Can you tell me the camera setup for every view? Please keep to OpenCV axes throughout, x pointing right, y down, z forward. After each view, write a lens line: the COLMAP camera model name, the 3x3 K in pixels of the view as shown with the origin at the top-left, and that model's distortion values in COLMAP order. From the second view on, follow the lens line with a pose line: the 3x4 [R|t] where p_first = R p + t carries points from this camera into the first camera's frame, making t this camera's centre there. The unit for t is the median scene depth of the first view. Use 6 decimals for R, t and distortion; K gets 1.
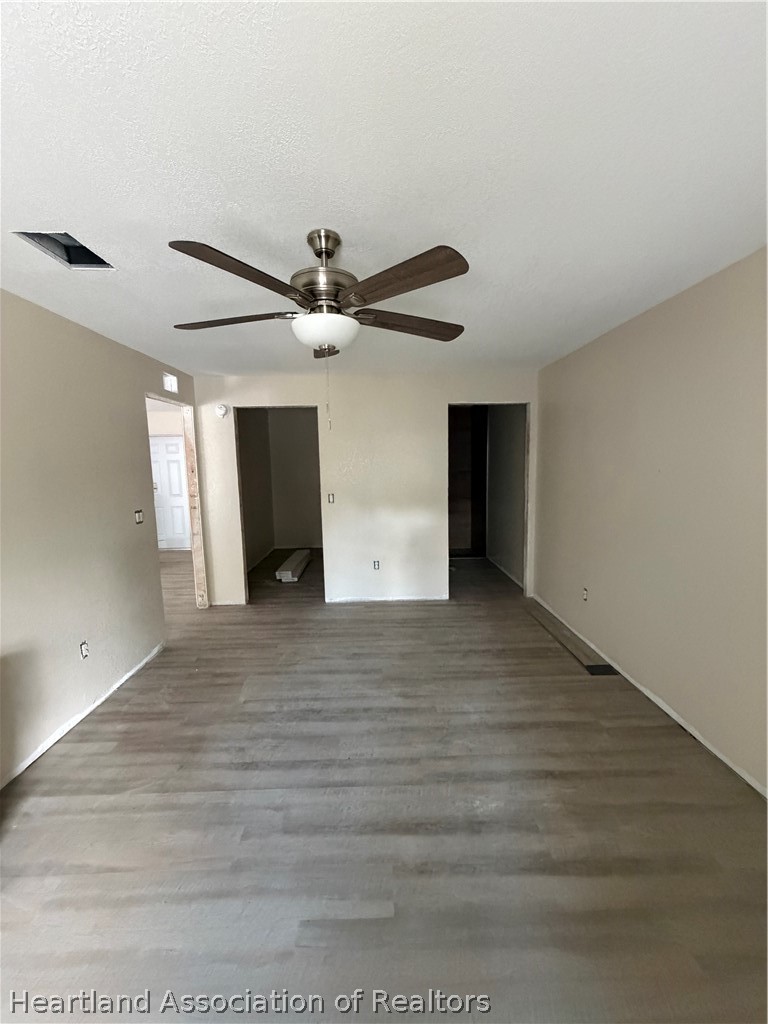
lens RADIAL K [[412.9, 0, 384.5], [0, 412.9, 511.9], [0, 0, 1]] dist [-0.010208, 0.000645]
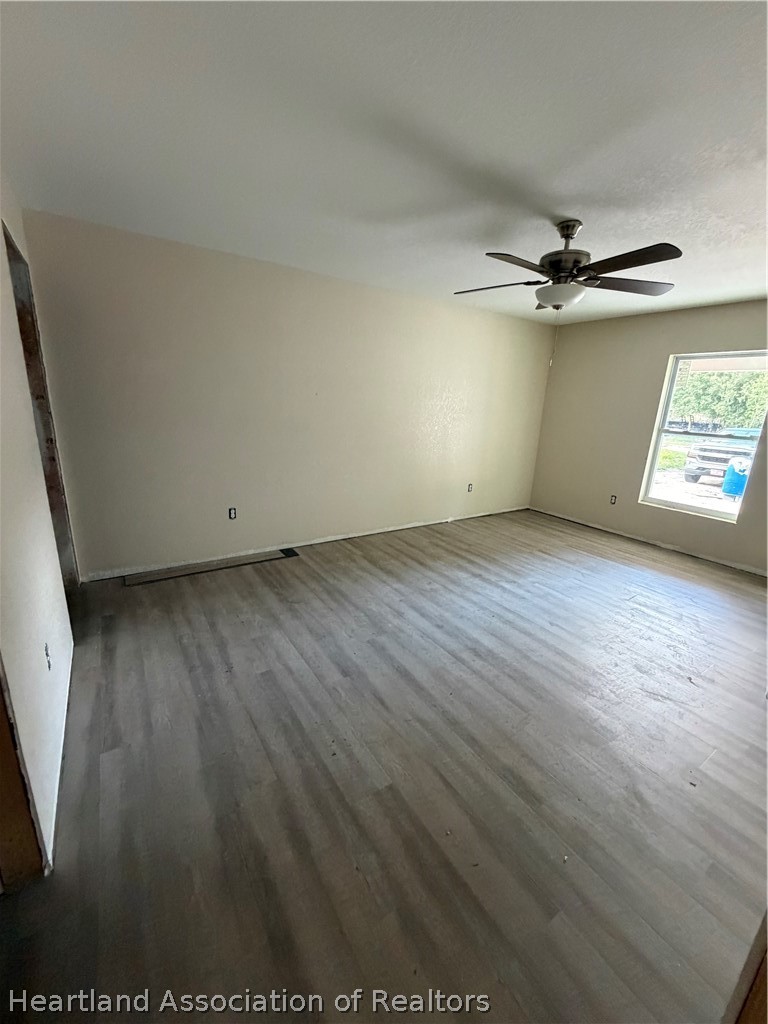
lens RADIAL K [[412.9, 0, 385.3], [0, 412.9, 509.9], [0, 0, 1]] dist [-0.010208, 0.000645]
pose [[-0.538774, -0.225909, 0.811595, -0.721400], [0.068512, 0.948435, 0.309480, -0.133671], [-0.839660, 0.222344, -0.495515, 1.496018]]
